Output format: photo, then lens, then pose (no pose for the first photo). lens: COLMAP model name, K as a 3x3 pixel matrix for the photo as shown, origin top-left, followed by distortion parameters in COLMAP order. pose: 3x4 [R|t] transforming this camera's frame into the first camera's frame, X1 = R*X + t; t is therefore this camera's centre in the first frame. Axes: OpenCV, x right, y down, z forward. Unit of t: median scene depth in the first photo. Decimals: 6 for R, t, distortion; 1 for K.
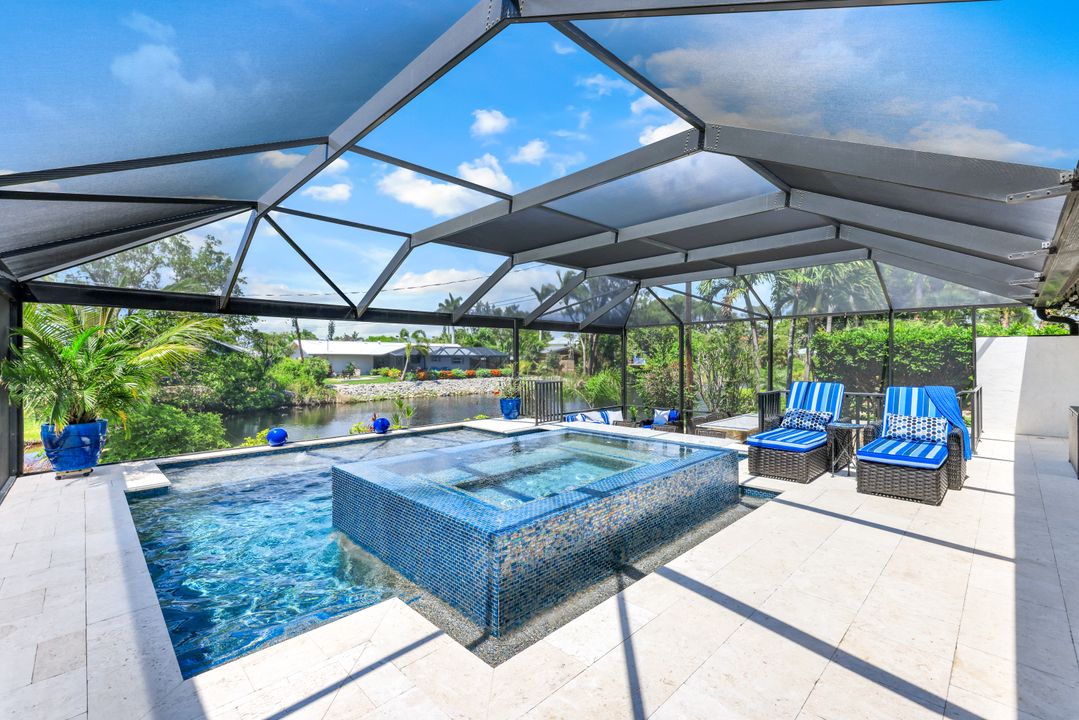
lens RADIAL K [[458.9, 0, 541.6], [0, 458.9, 359.5], [0, 0, 1]] dist [0.000126, -0.000338]
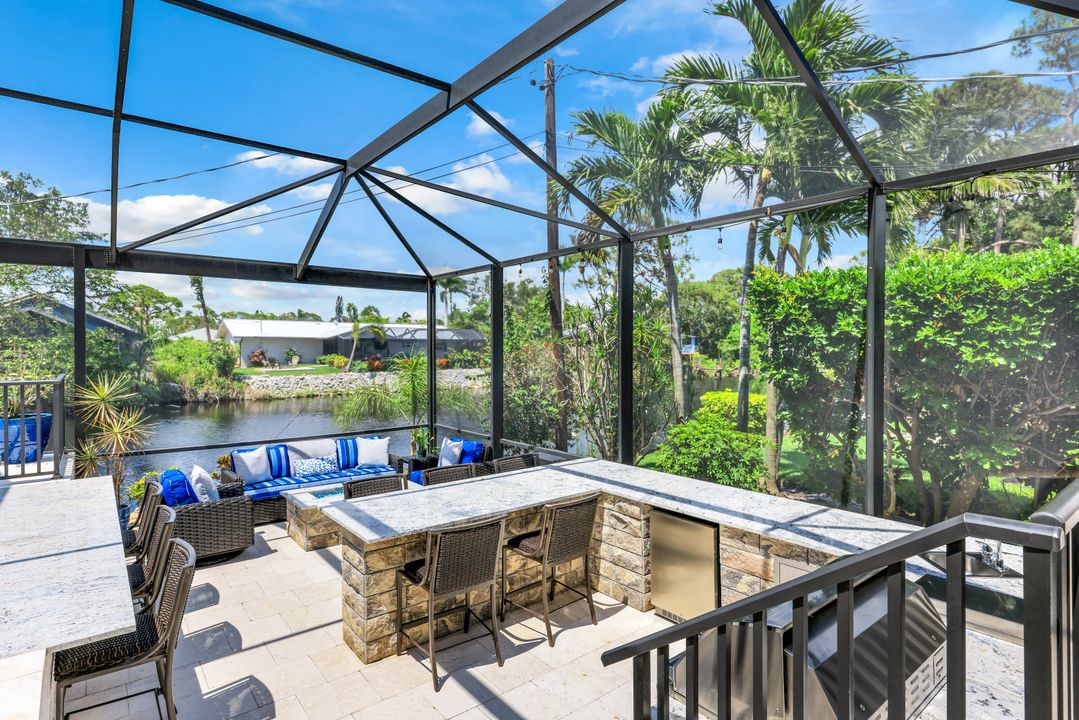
lens RADIAL K [[551.1, 0, 539.8], [0, 551.1, 353.3], [0, 0, 1]] dist [0.003897, 0.000236]
pose [[0.994934, 0.007865, -0.100220, 0.443028], [-0.006733, 0.999910, 0.011629, 0.011128], [0.100303, -0.010895, 0.994897, 0.451329]]
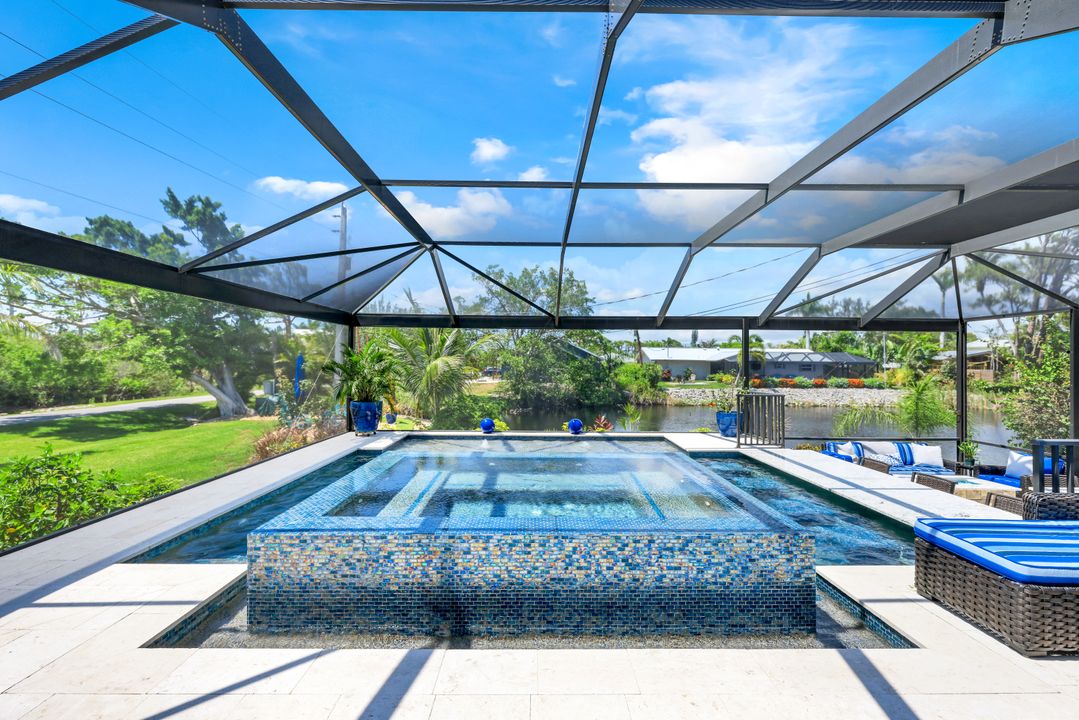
lens RADIAL K [[438.7, 0, 544.1], [0, 438.7, 358.8], [0, 0, 1]] dist [-0.003610, -0.000021]
pose [[0.718985, 0.001810, -0.695023, 0.221256], [-0.012205, 0.999875, -0.010023, -0.000995], [0.694918, 0.015689, 0.718917, 0.156910]]
